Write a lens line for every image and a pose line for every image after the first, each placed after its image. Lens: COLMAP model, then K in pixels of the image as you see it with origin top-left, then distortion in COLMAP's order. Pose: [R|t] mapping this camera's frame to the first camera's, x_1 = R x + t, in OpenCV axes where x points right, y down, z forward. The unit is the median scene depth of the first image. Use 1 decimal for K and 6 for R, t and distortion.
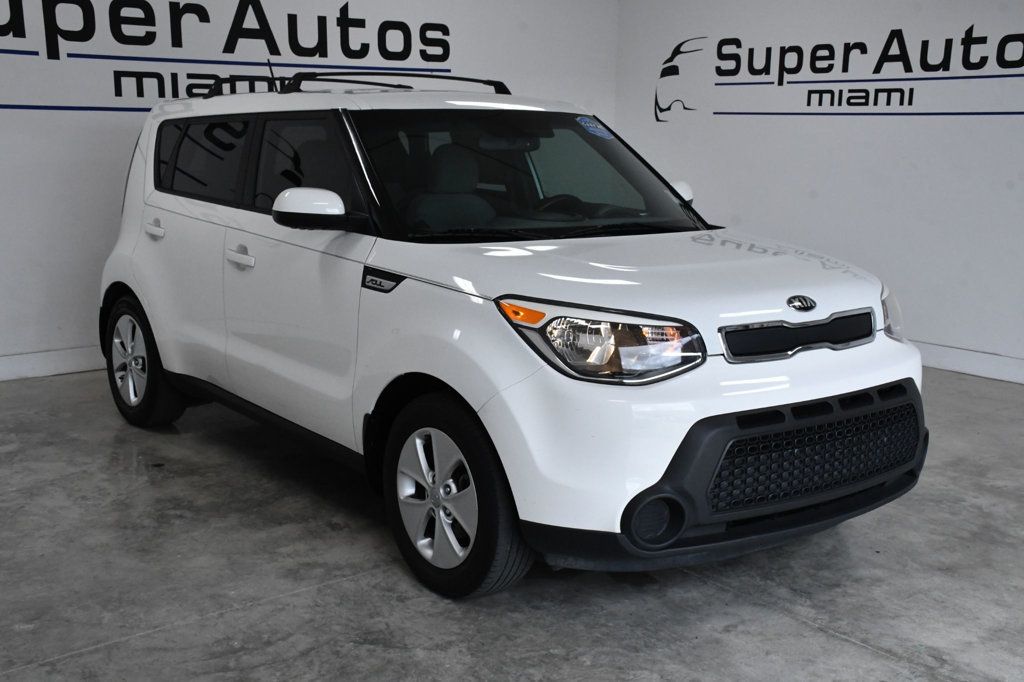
lens RADIAL K [[1209.1, 0, 512.1], [0, 1209.1, 332.0], [0, 0, 1]] dist [0.165159, 0.000000]
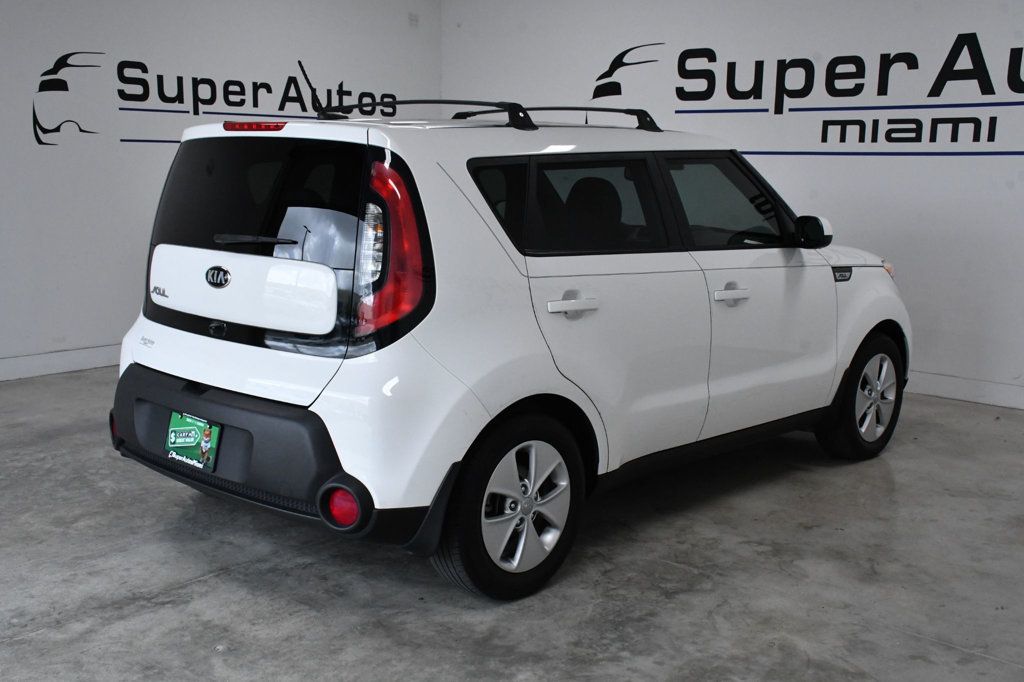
lens RADIAL K [[1165.2, 0, 512.1], [0, 1165.2, 347.1], [0, 0, 1]] dist [0.161425, 0.000000]
pose [[0.172198, 0.164033, -0.971309, 1.186358], [-0.194057, 0.972364, 0.129808, -0.149038], [0.965759, 0.166136, 0.199270, 0.860443]]
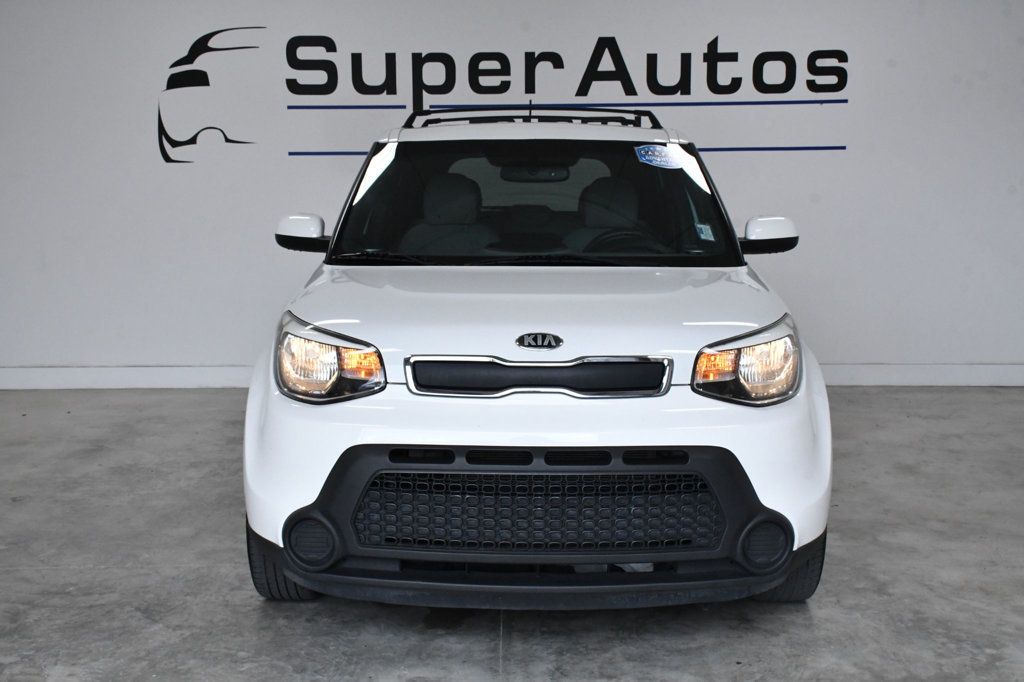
lens RADIAL K [[1323.1, 0, 509.2], [0, 1323.1, 325.2], [0, 0, 1]] dist [0.144861, 0.000000]
pose [[0.780670, 0.067978, -0.621235, 0.730942], [-0.100972, 0.994726, -0.018038, -0.015020], [0.616732, 0.076809, 0.783417, 0.172746]]
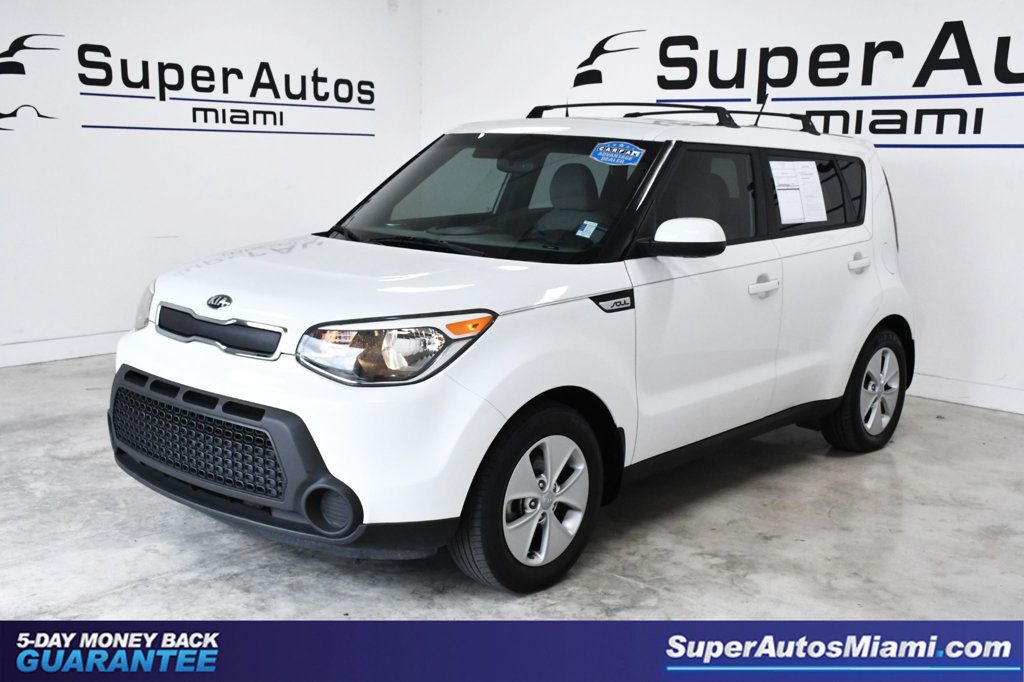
lens RADIAL K [[1165.2, 0, 513.7], [0, 1165.2, 340.6], [0, 0, 1]] dist [0.161425, 0.000000]
pose [[0.161309, 0.168236, -0.972459, 1.145058], [-0.200107, 0.970471, 0.134699, -0.161633], [0.966404, 0.172868, 0.190210, 0.925346]]
